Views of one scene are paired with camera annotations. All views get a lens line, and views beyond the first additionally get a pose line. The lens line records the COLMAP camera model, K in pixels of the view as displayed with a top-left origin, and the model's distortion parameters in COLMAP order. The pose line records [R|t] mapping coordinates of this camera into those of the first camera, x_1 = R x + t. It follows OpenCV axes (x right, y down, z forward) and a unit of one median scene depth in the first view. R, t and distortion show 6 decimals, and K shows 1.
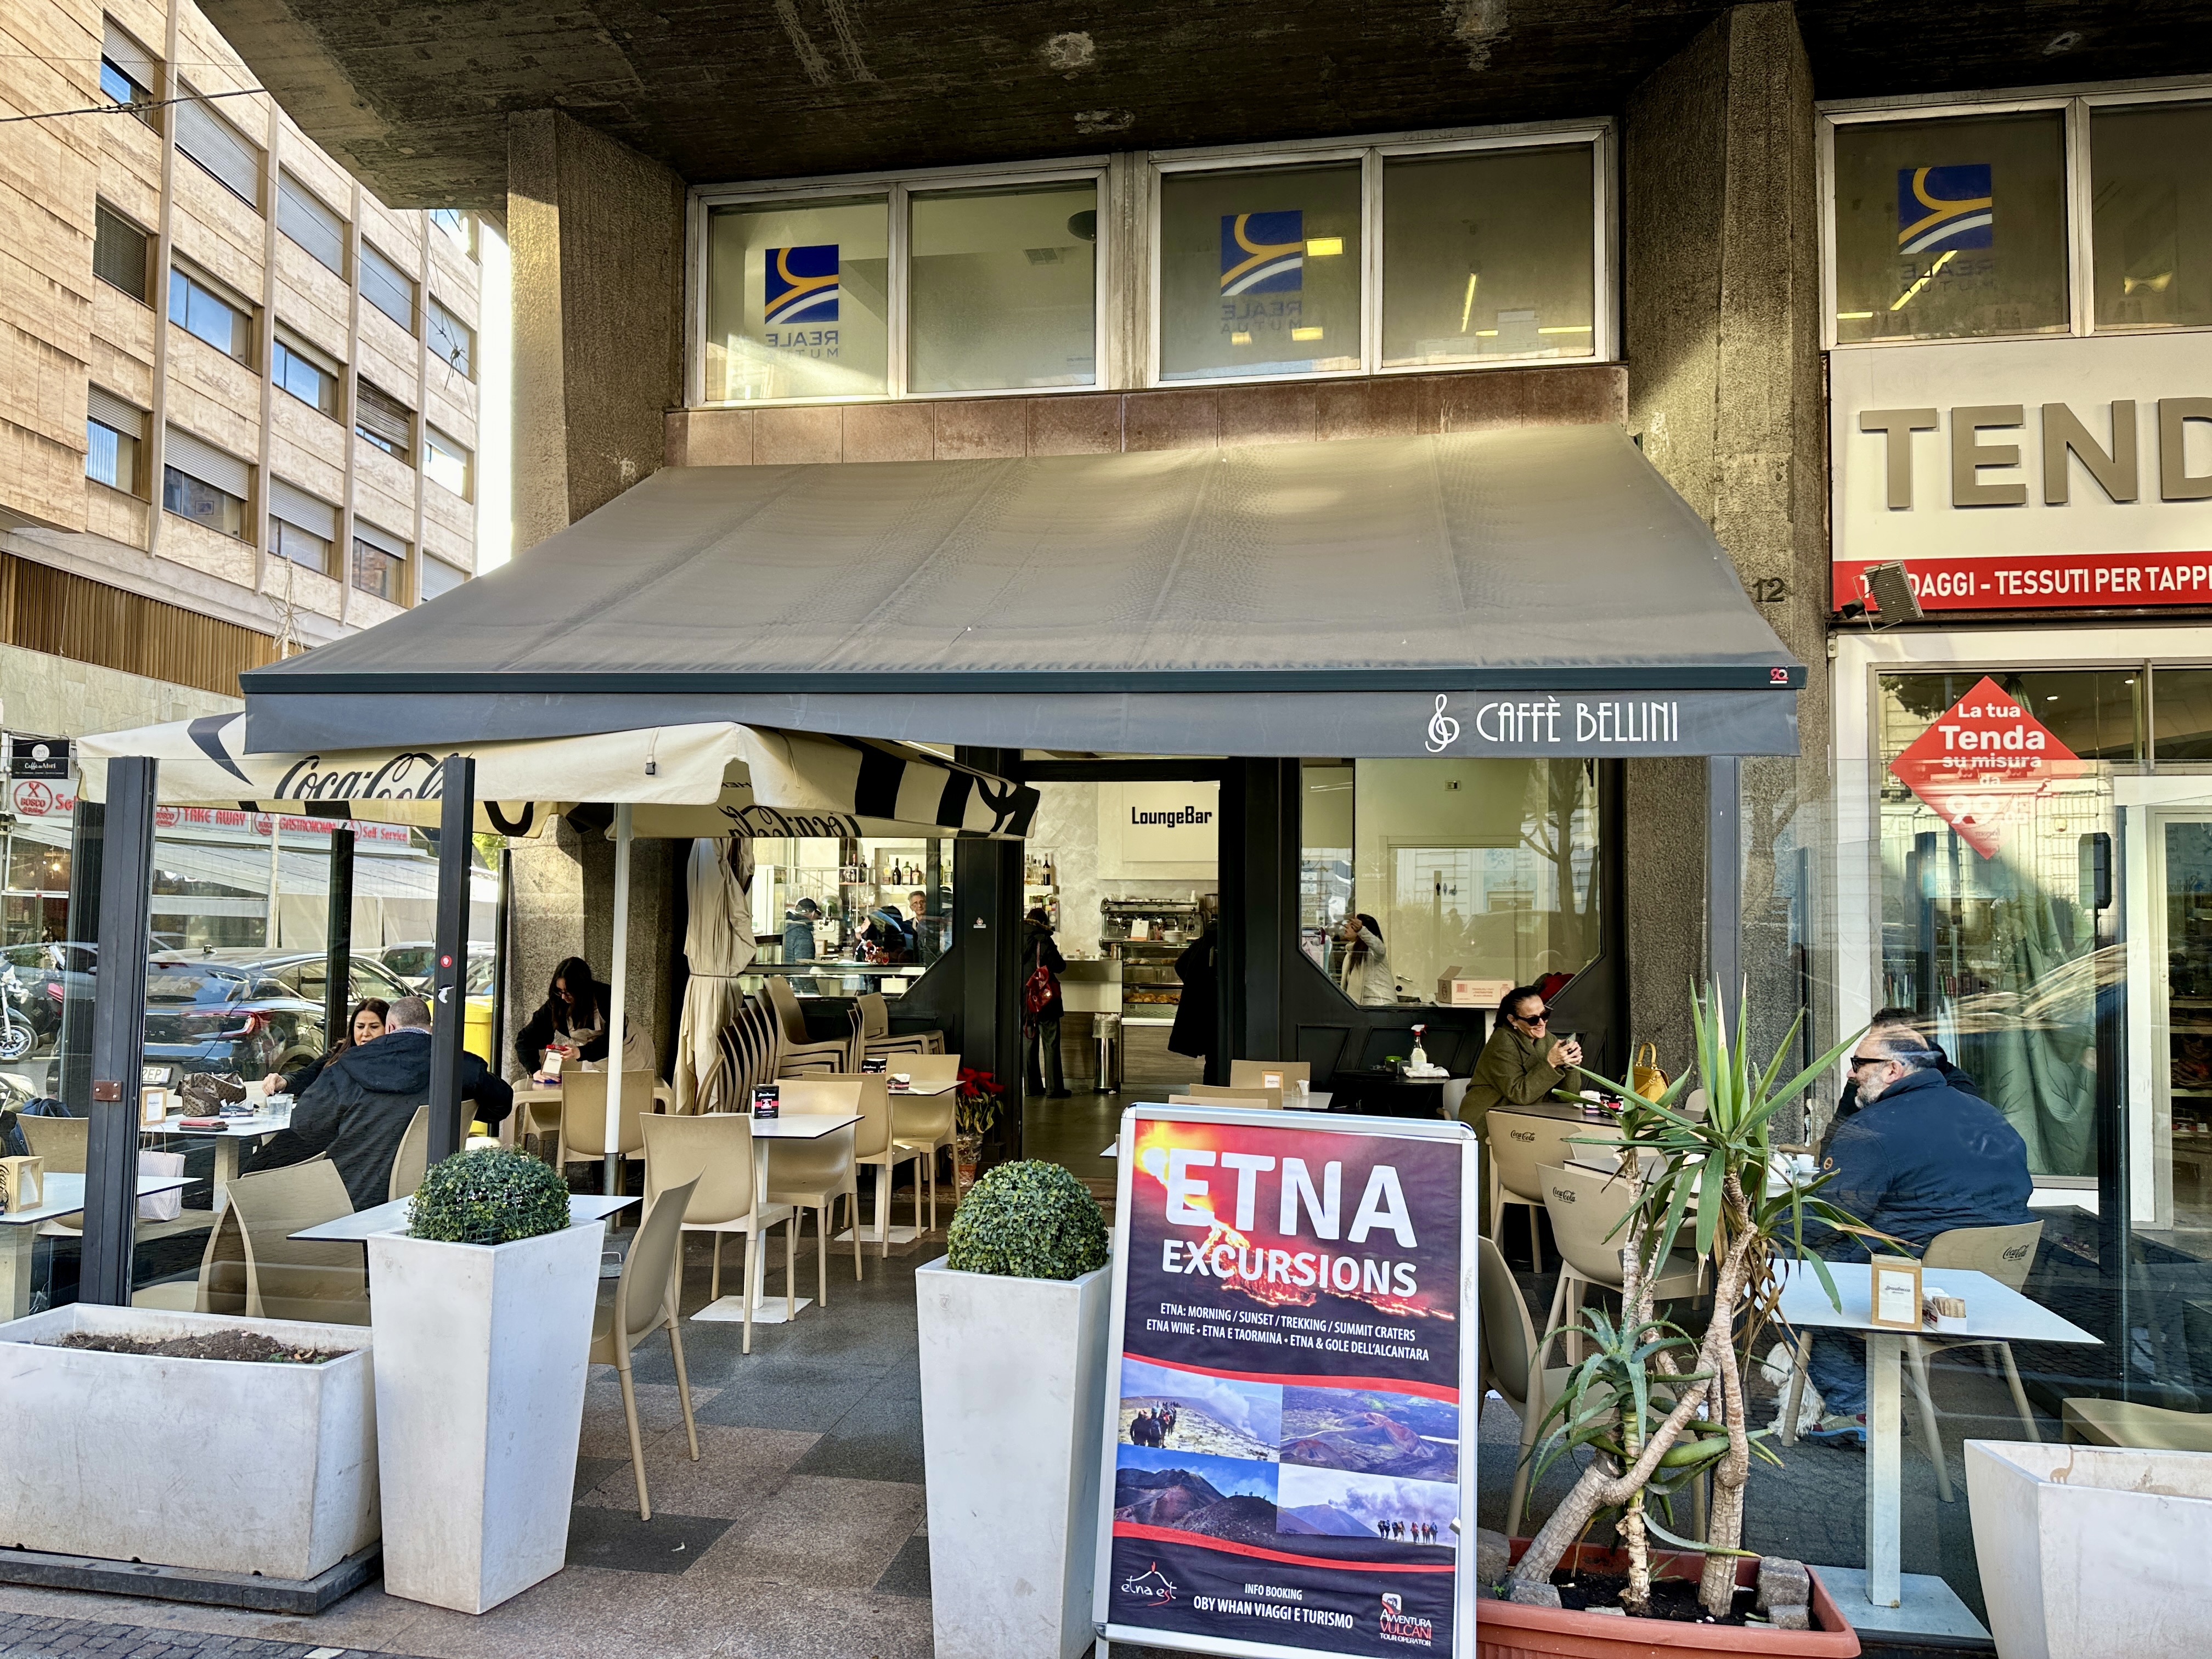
lens RADIAL K [[1568.2, 0, 1106.0], [0, 1568.2, 829.5], [0, 0, 1]] dist [0.036759, -0.040189]
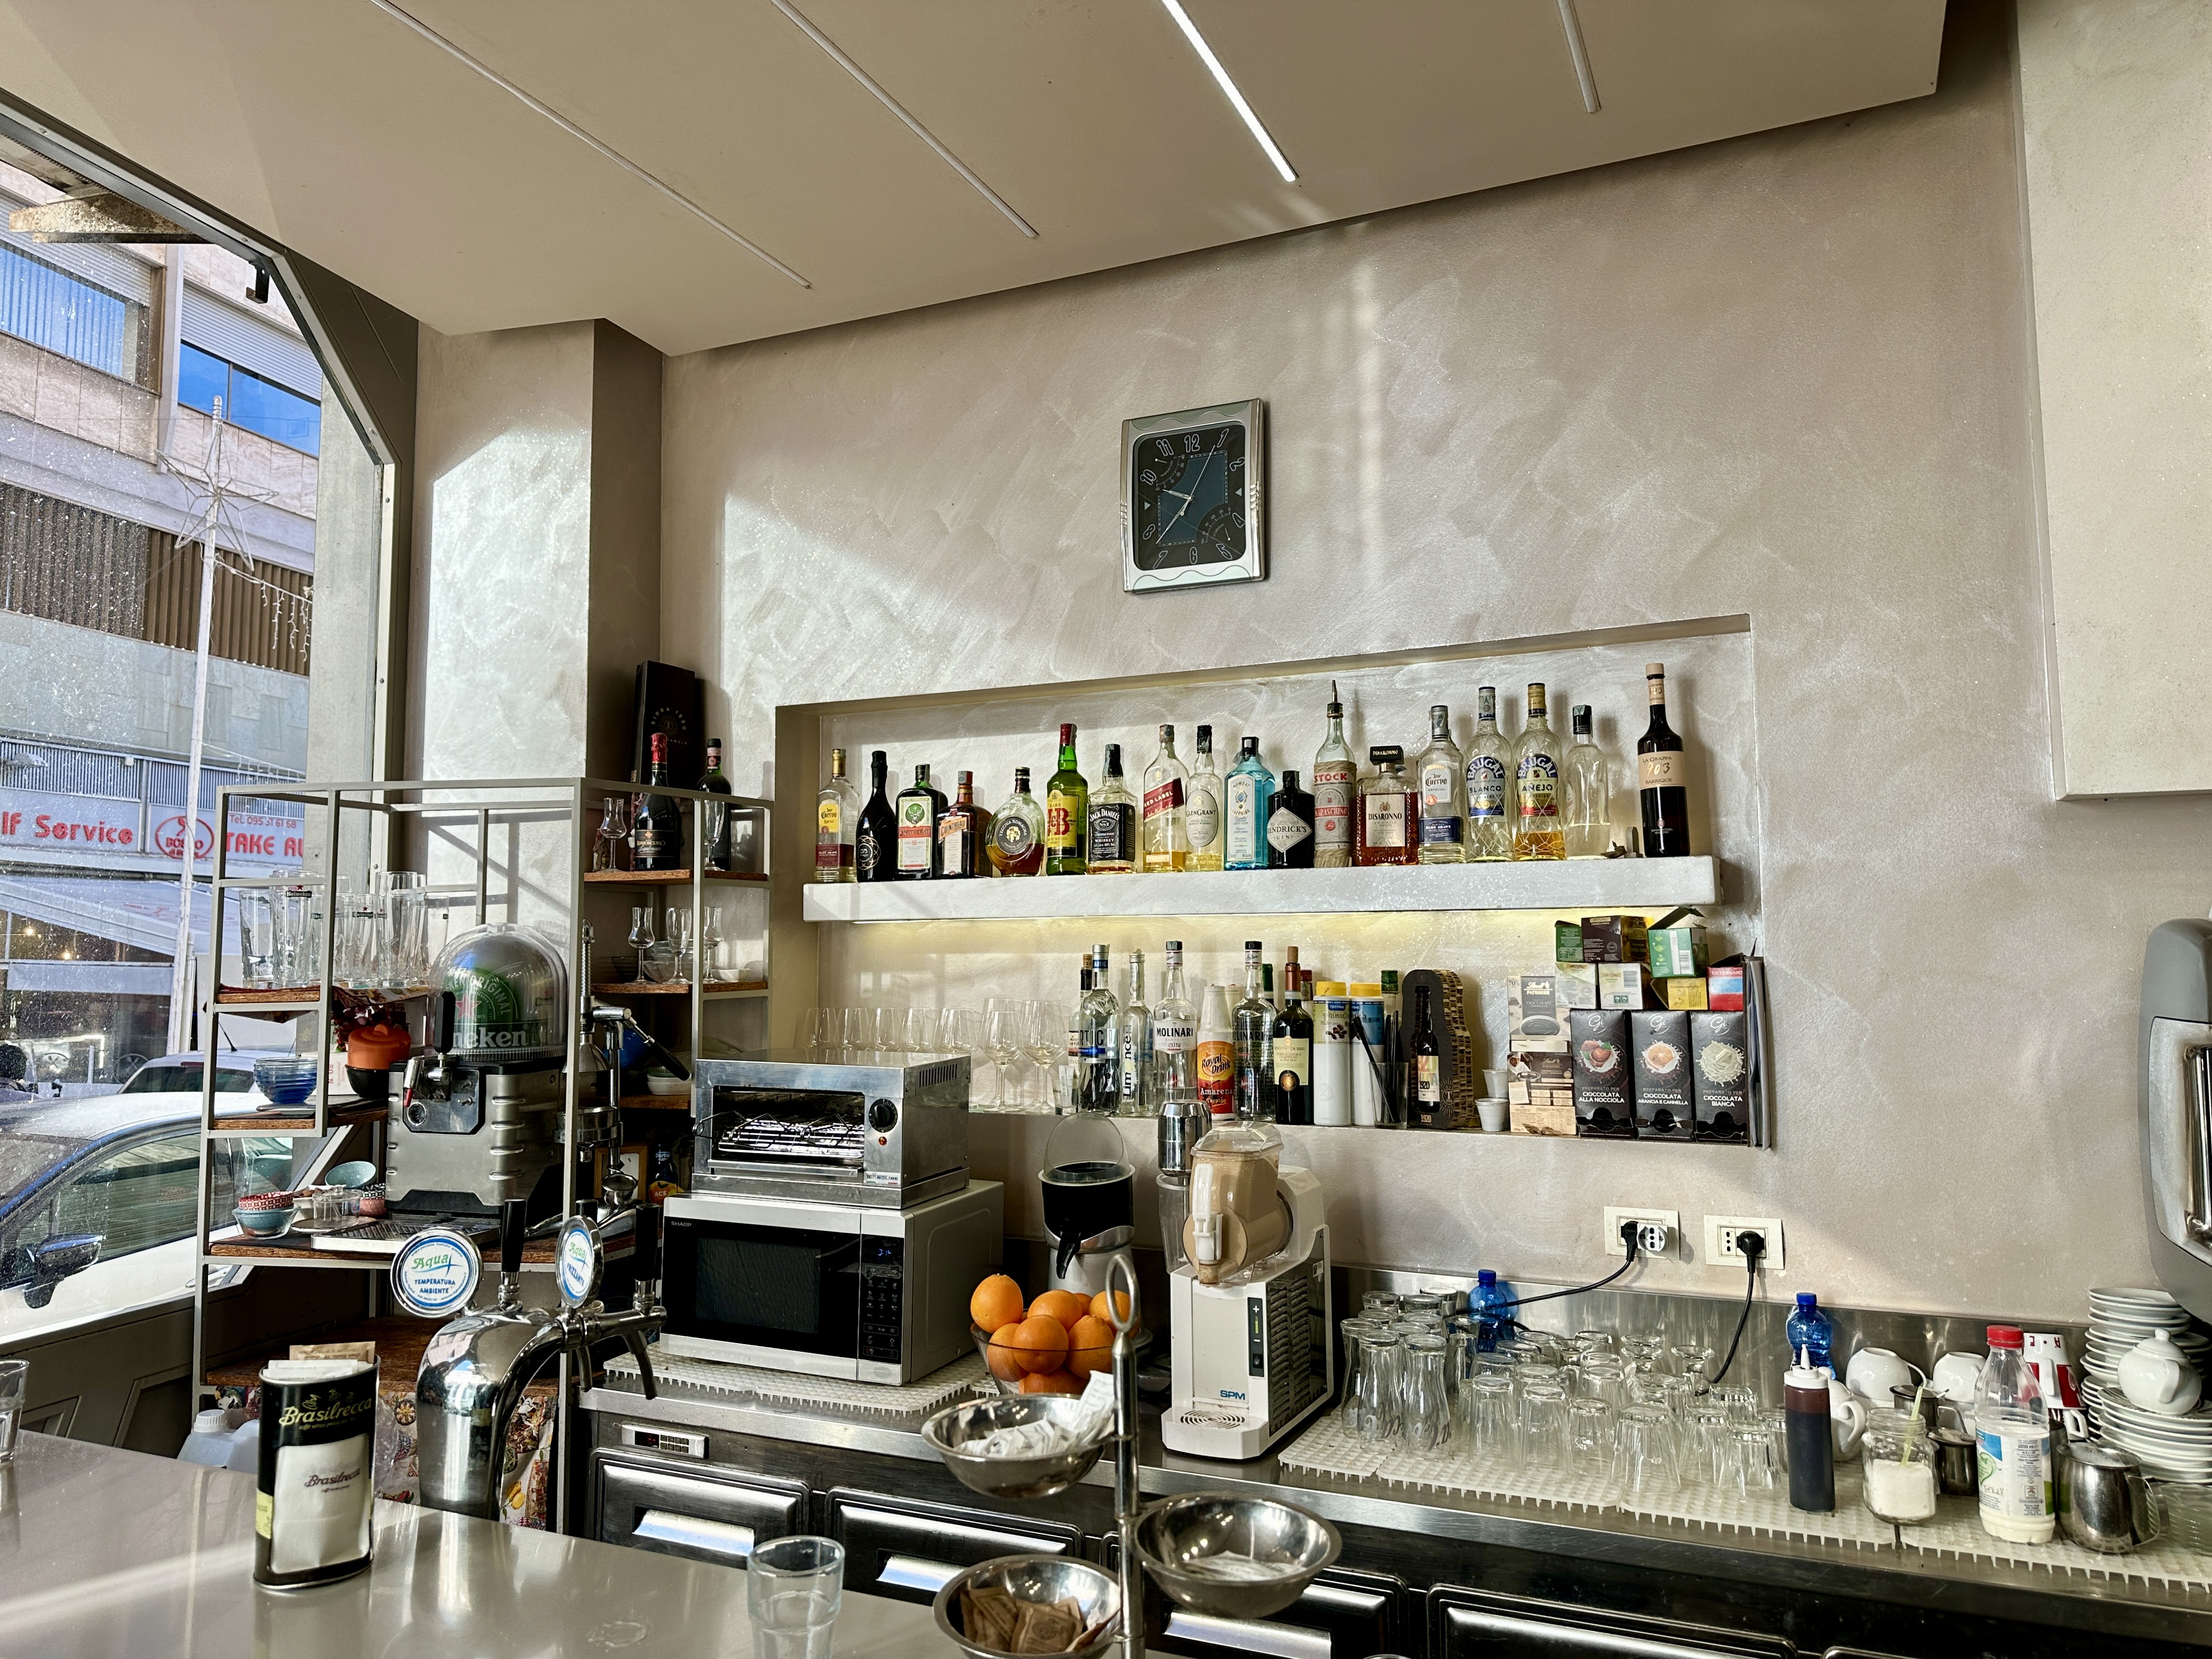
lens RADIAL K [[1568.2, 0, 1106.0], [0, 1568.2, 829.5], [0, 0, 1]] dist [0.036759, -0.040189]
pose [[0.965863, -0.031478, -0.257133, -0.097368], [0.022782, 0.999066, -0.036728, 0.069973], [0.258049, 0.029616, 0.965678, 1.534153]]
